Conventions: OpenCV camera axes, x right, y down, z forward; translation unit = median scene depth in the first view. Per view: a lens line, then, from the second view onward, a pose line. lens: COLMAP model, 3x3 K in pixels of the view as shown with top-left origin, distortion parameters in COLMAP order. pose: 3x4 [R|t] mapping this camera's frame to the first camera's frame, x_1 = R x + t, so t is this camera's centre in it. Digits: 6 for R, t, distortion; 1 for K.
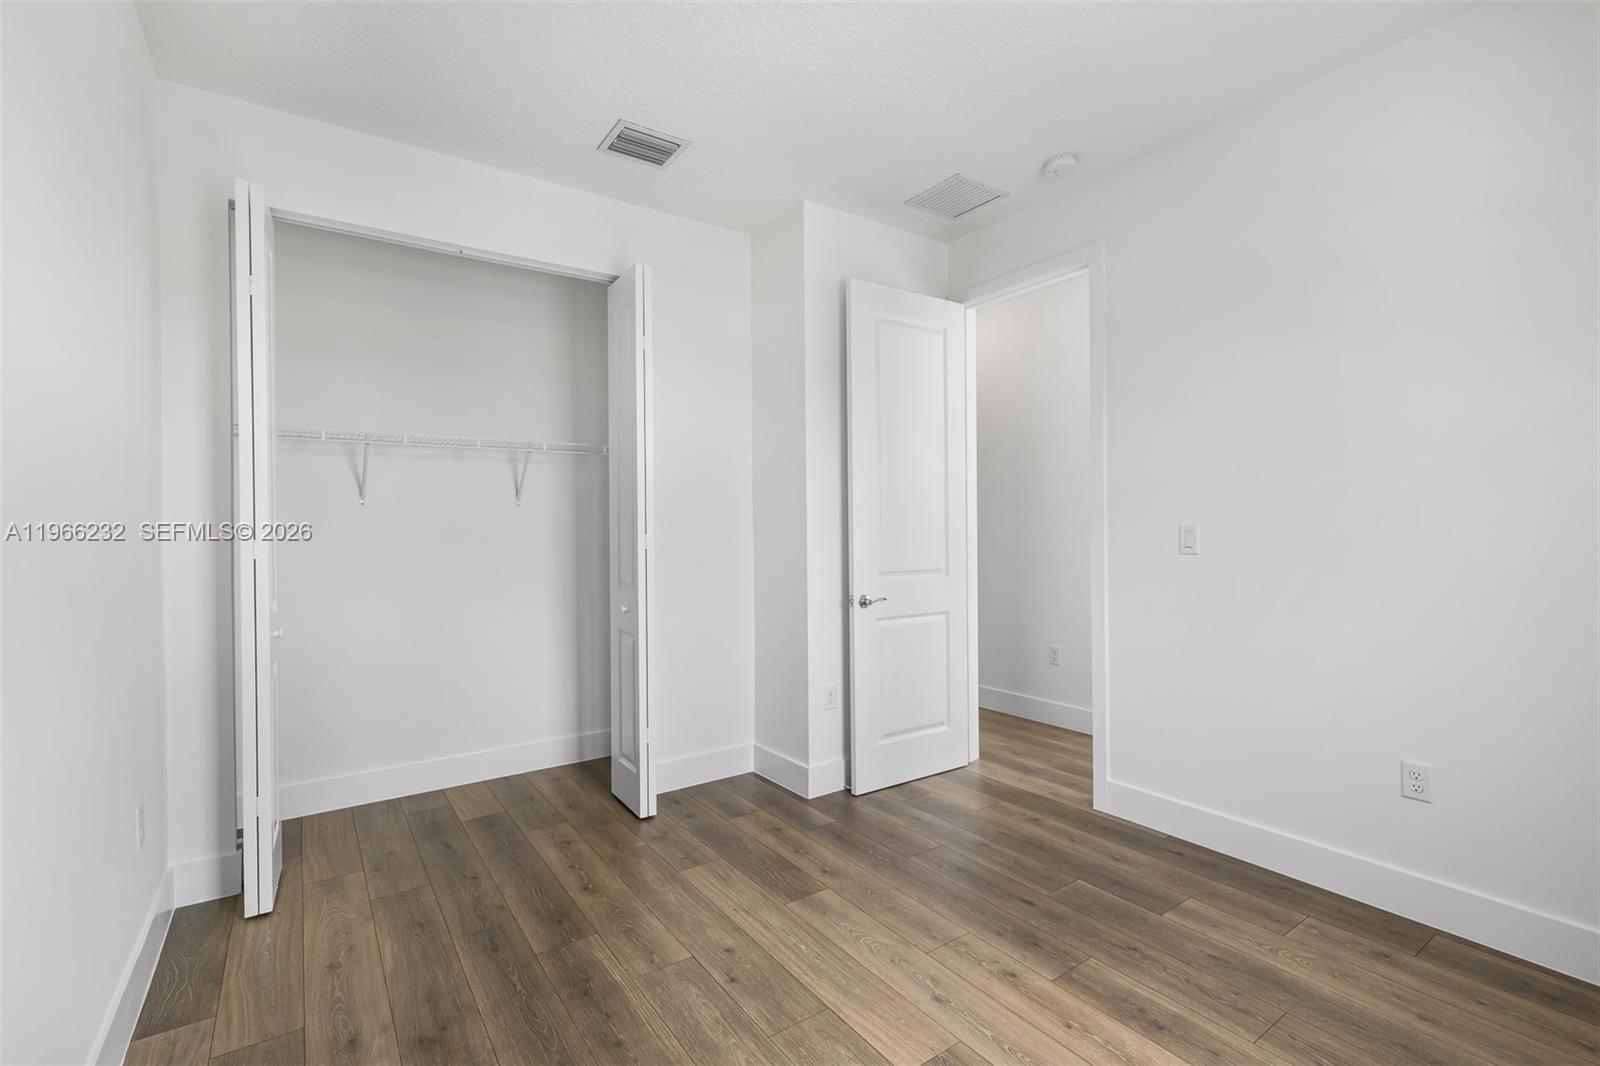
lens RADIAL K [[754.9, 0, 800.2], [0, 754.9, 522.2], [0, 0, 1]] dist [-0.001072, -0.000059]
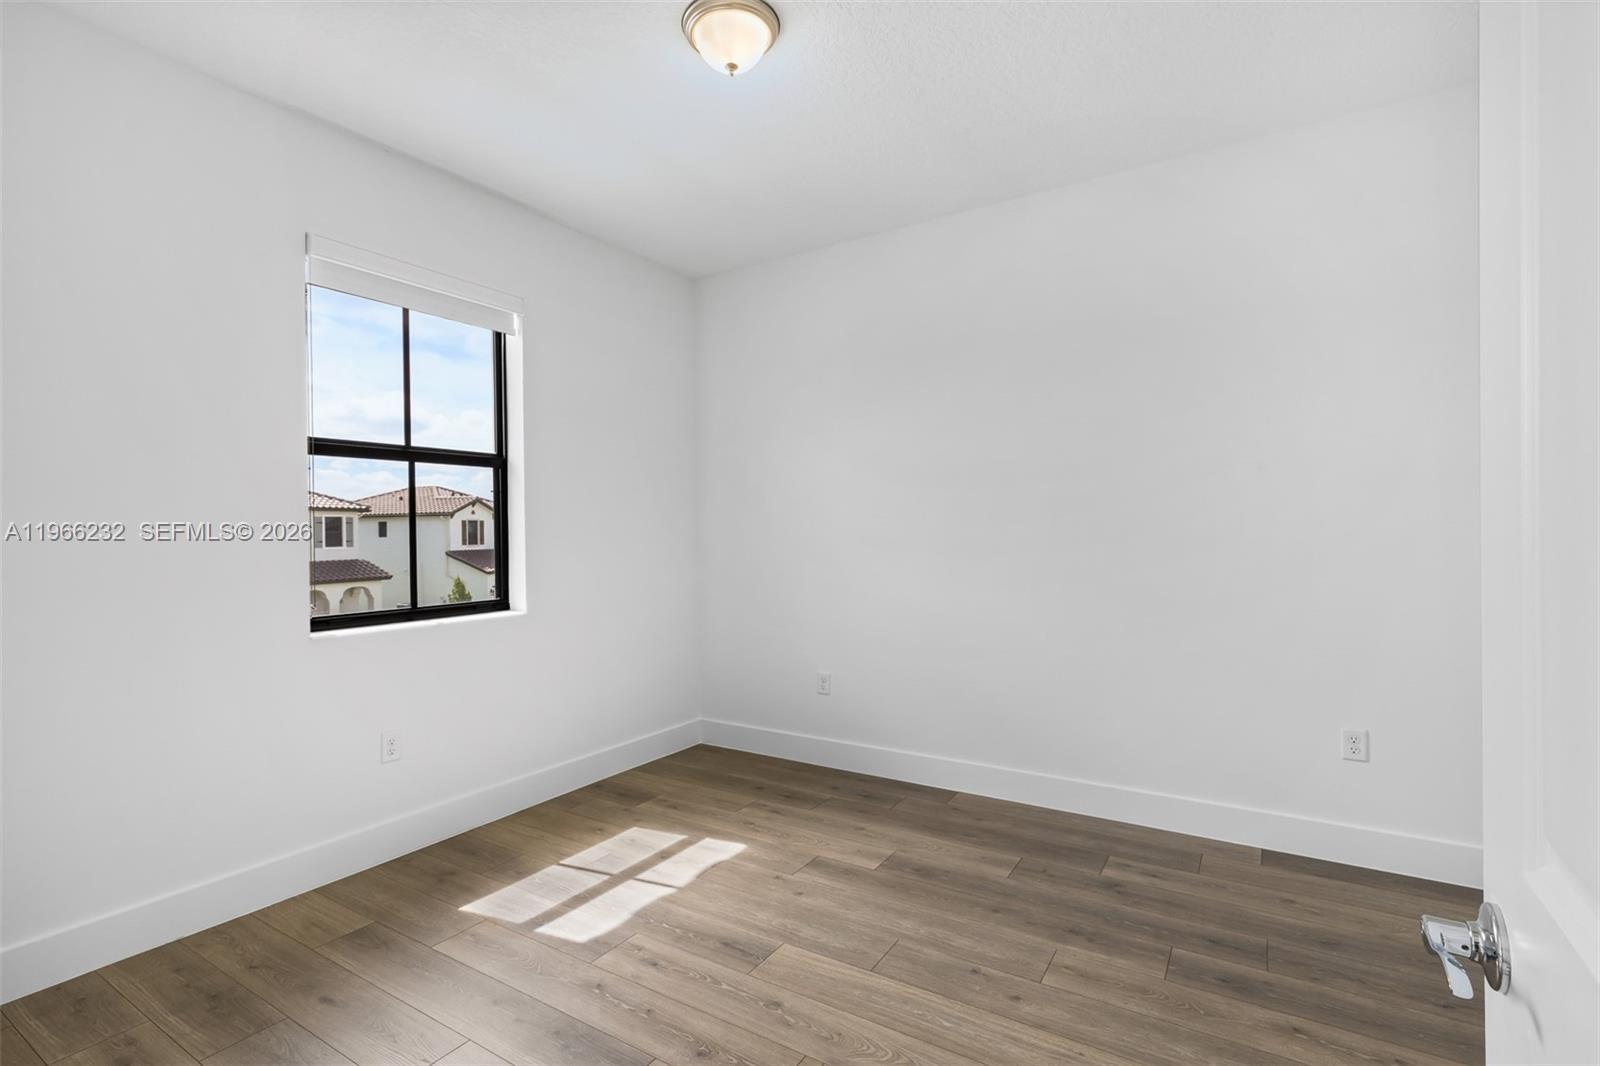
lens RADIAL K [[754.9, 0, 800.2], [0, 754.9, 522.2], [0, 0, 1]] dist [-0.001072, -0.000059]
pose [[-0.928043, 0.014489, -0.372190, 0.488231], [0.024134, 0.999482, -0.021271, 0.029037], [0.371689, -0.028723, -0.927913, 1.859529]]
